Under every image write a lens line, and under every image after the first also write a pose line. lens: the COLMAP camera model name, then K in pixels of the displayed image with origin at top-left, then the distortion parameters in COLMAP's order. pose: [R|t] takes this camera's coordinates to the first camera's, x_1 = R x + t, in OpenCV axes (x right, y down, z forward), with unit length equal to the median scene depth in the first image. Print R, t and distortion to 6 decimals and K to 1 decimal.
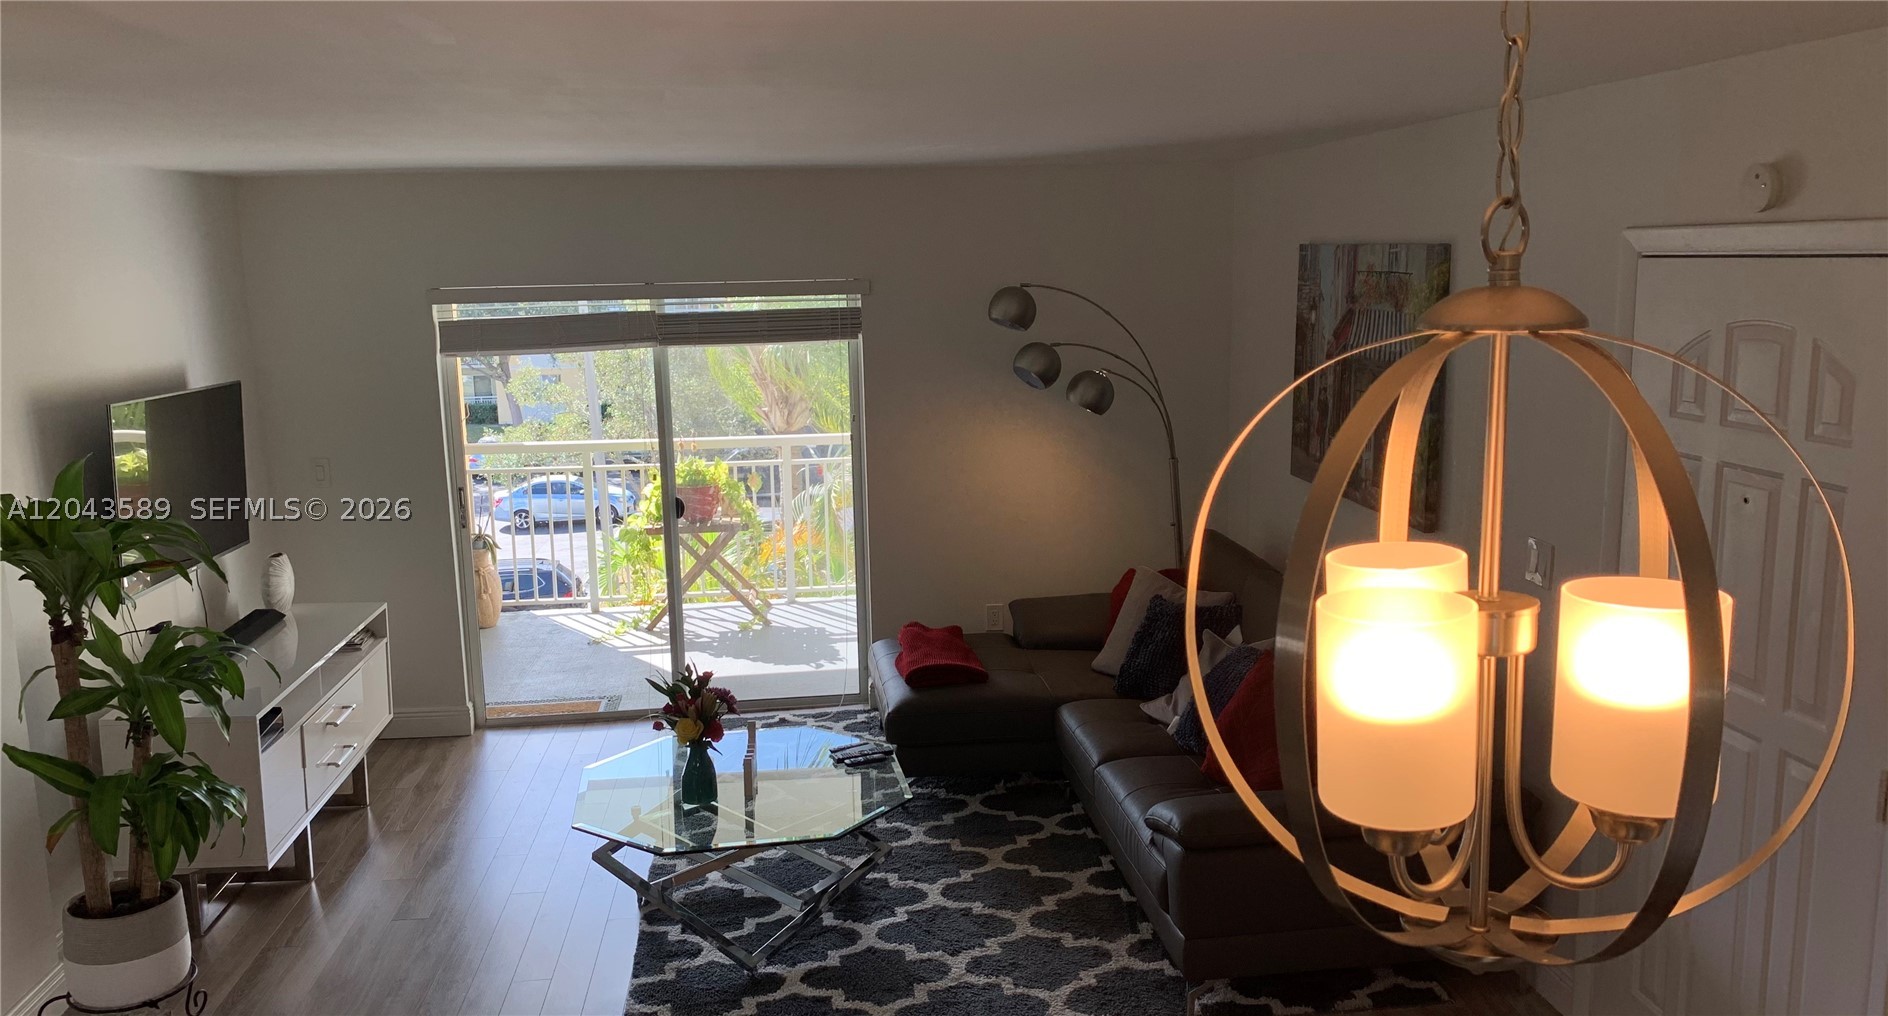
lens RADIAL K [[1437.7, 0, 941.8], [0, 1437.7, 518.3], [0, 0, 1]] dist [0.024546, -0.059542]
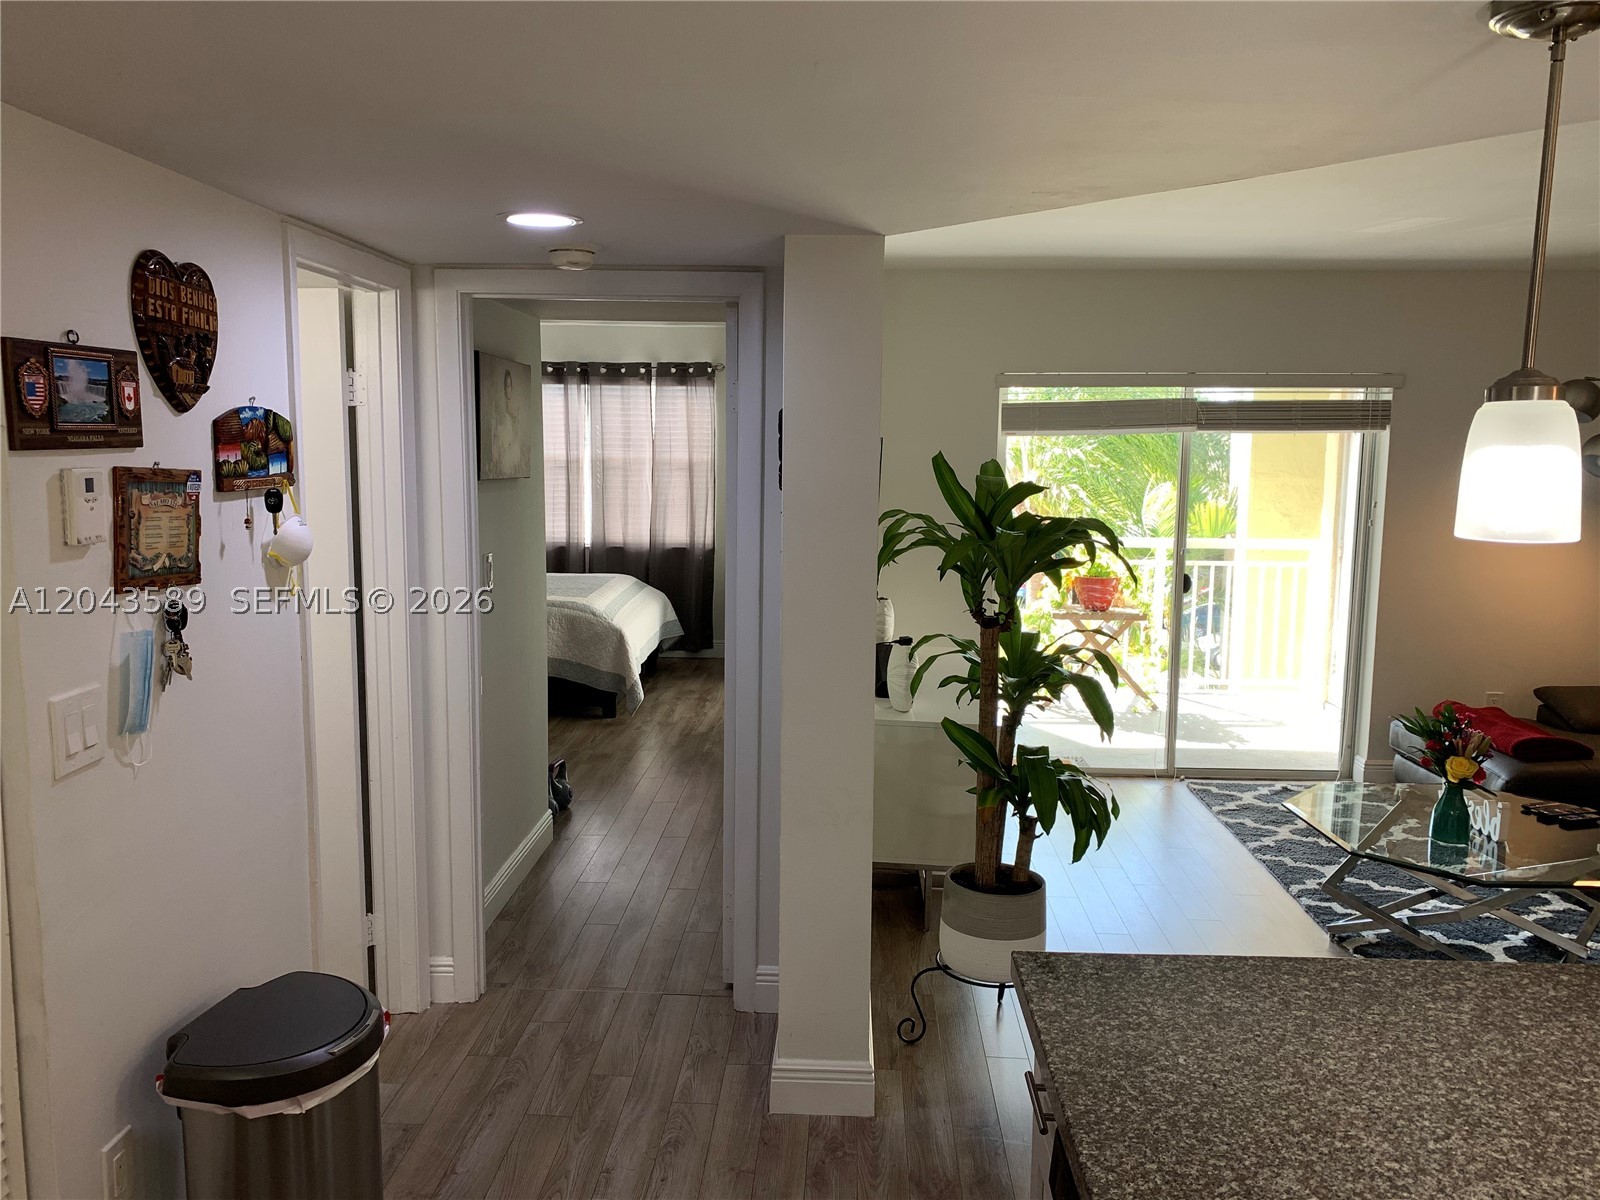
lens RADIAL K [[1224.6, 0, 804.4], [0, 1224.6, 592.3], [0, 0, 1]] dist [0.034685, -0.036638]
pose [[0.988751, 0.050691, -0.140717, -0.403190], [-0.057921, 0.997178, -0.047771, 0.072246], [0.137898, 0.055384, 0.988897, 0.055370]]
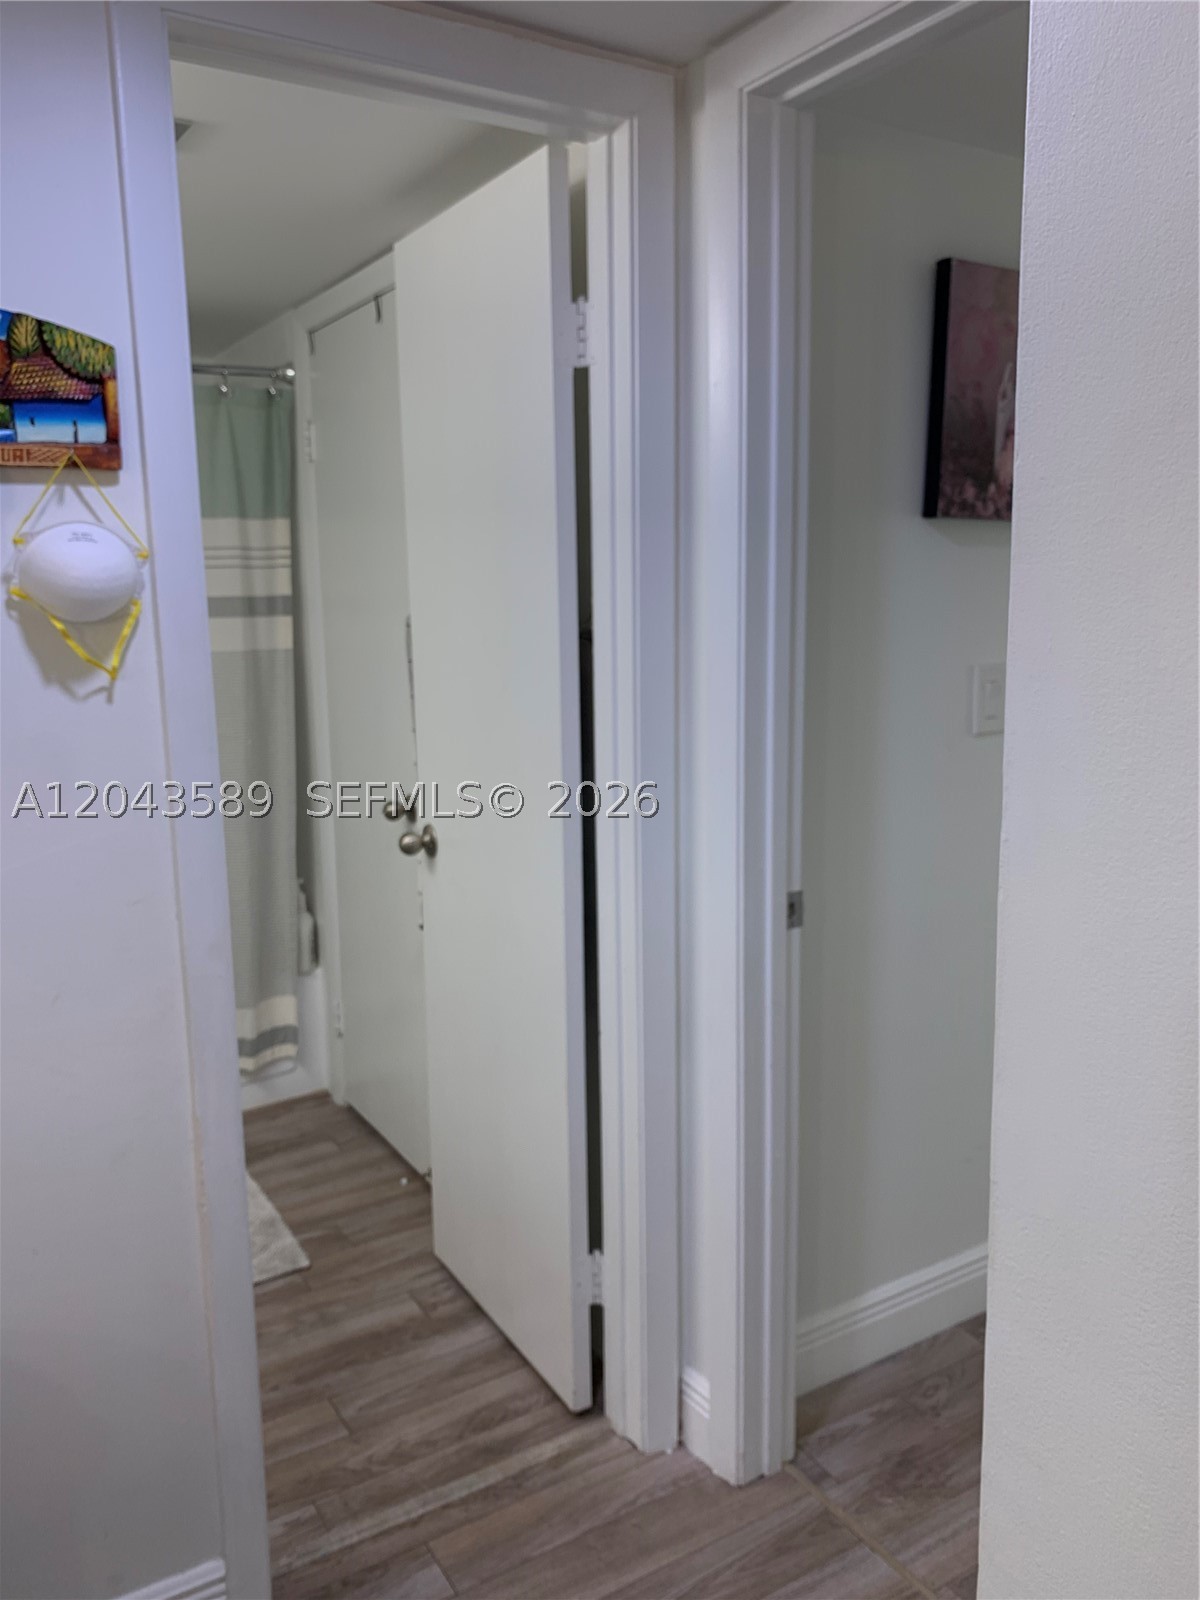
lens RADIAL K [[1224.6, 0, 607.5], [0, 1224.6, 777.4], [0, 0, 1]] dist [0.034685, -0.036638]
pose [[0.438905, 0.167727, -0.882740, -0.394888], [-0.160822, 0.981223, 0.106477, 0.037948], [0.884024, 0.095231, 0.457638, 0.479727]]
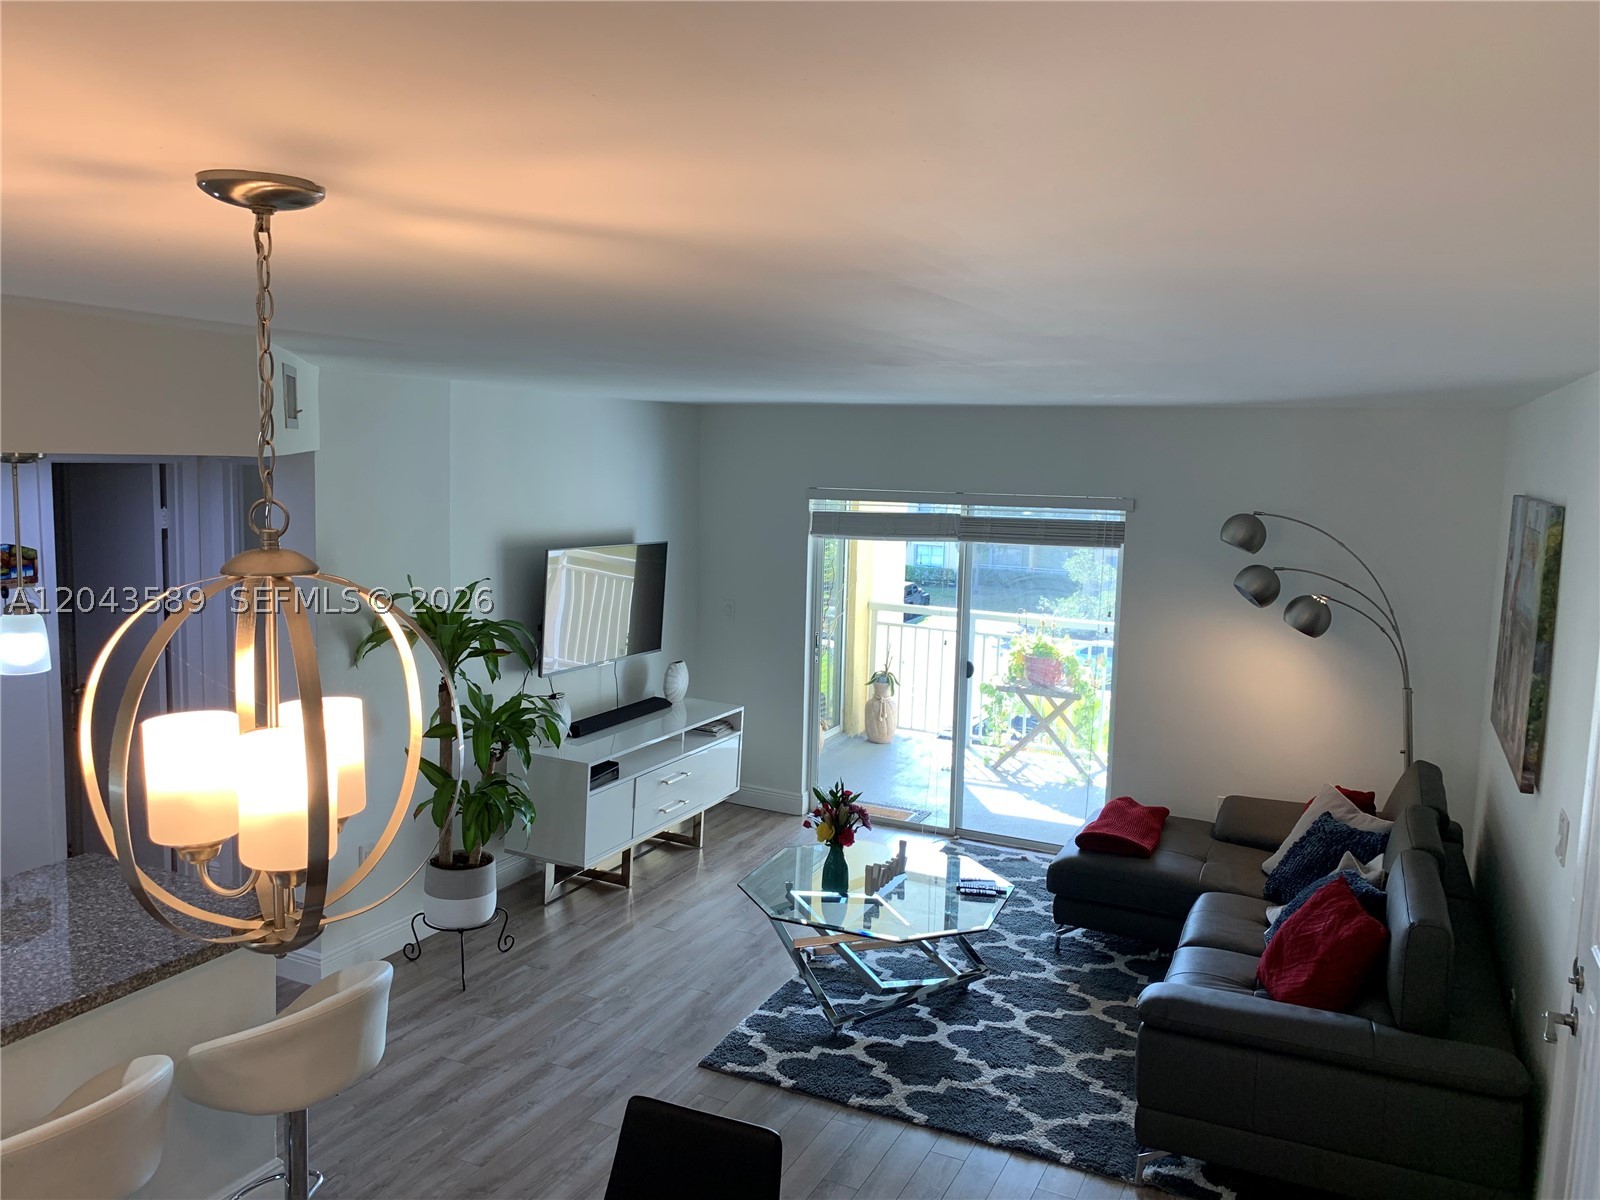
lens RADIAL K [[1224.6, 0, 797.7], [0, 1224.6, 595.4], [0, 0, 1]] dist [0.034685, -0.036638]
pose [[0.848891, 0.106449, -0.517737, 0.279302], [-0.140870, 0.989646, -0.027497, -0.025243], [0.509450, 0.096276, 0.855098, 0.008550]]
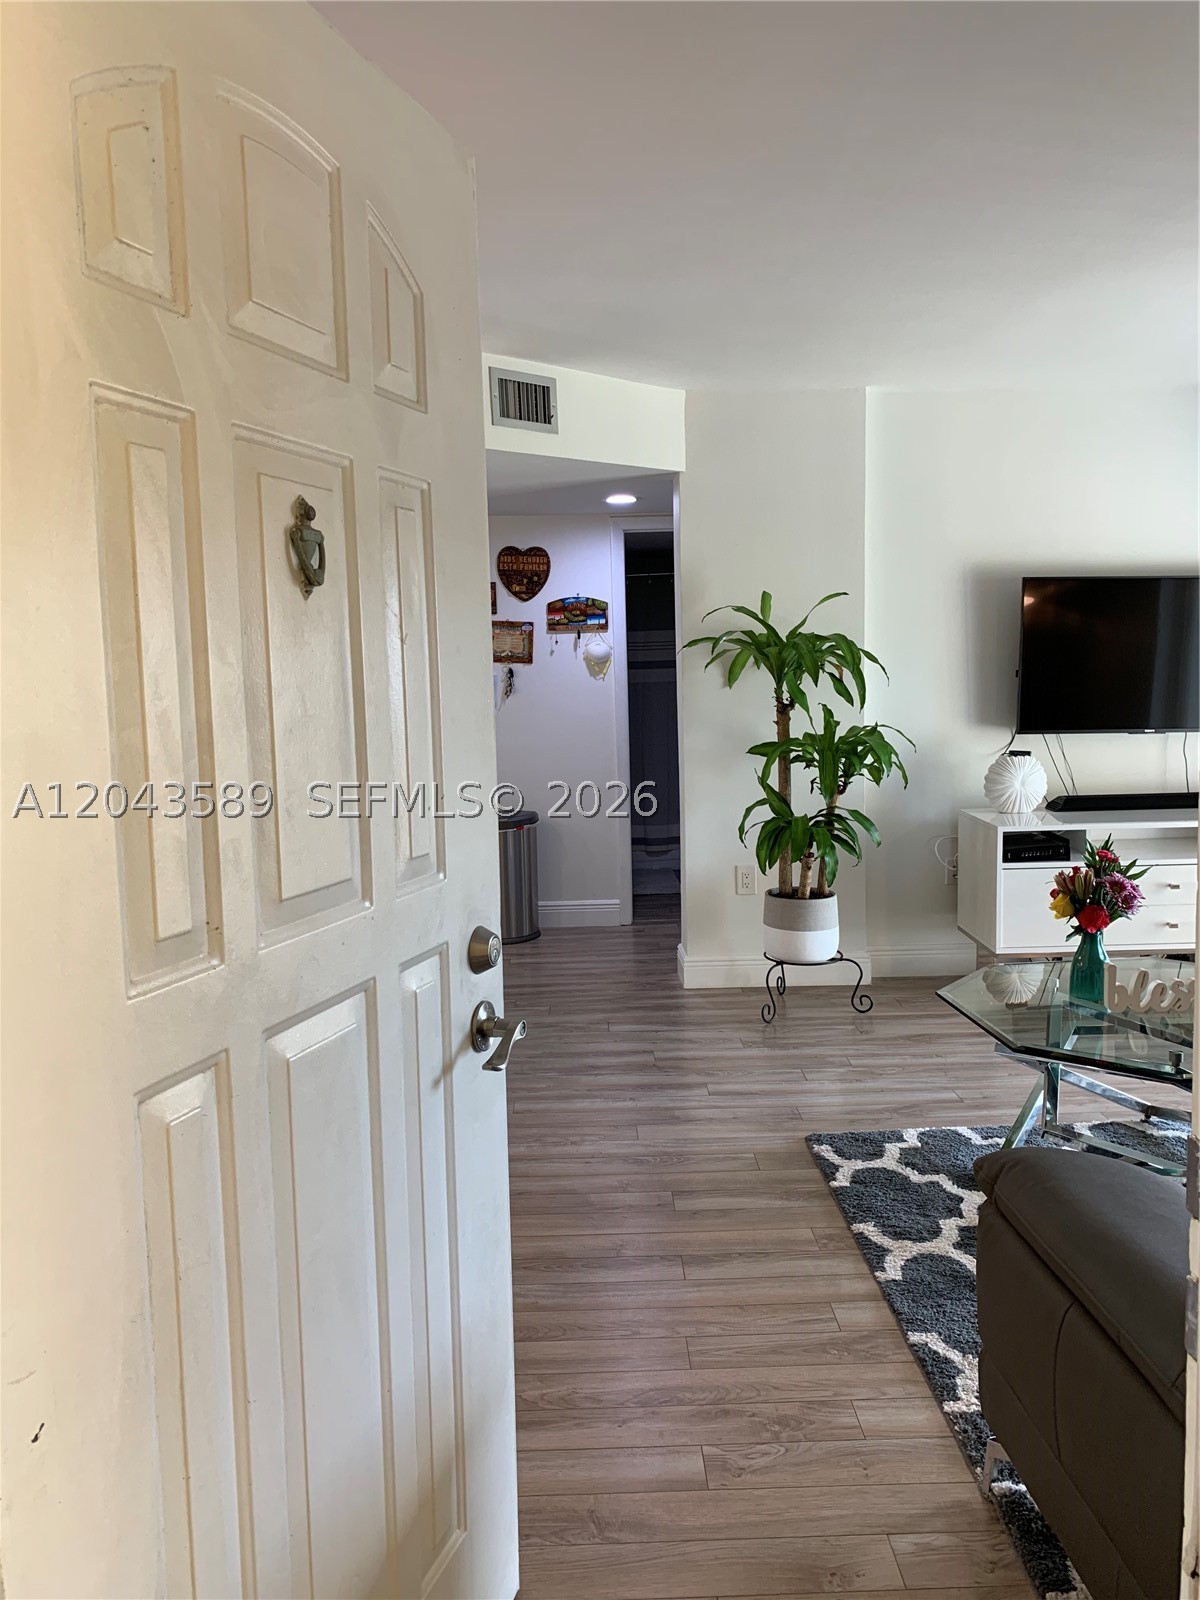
lens RADIAL K [[1224.6, 0, 591.0], [0, 1224.6, 811.7], [0, 0, 1]] dist [0.034685, -0.036638]
pose [[-0.091189, 0.138641, -0.986136, 0.465708], [-0.148580, 0.977283, 0.151135, 0.015391], [0.984687, 0.160302, -0.068519, 0.589763]]
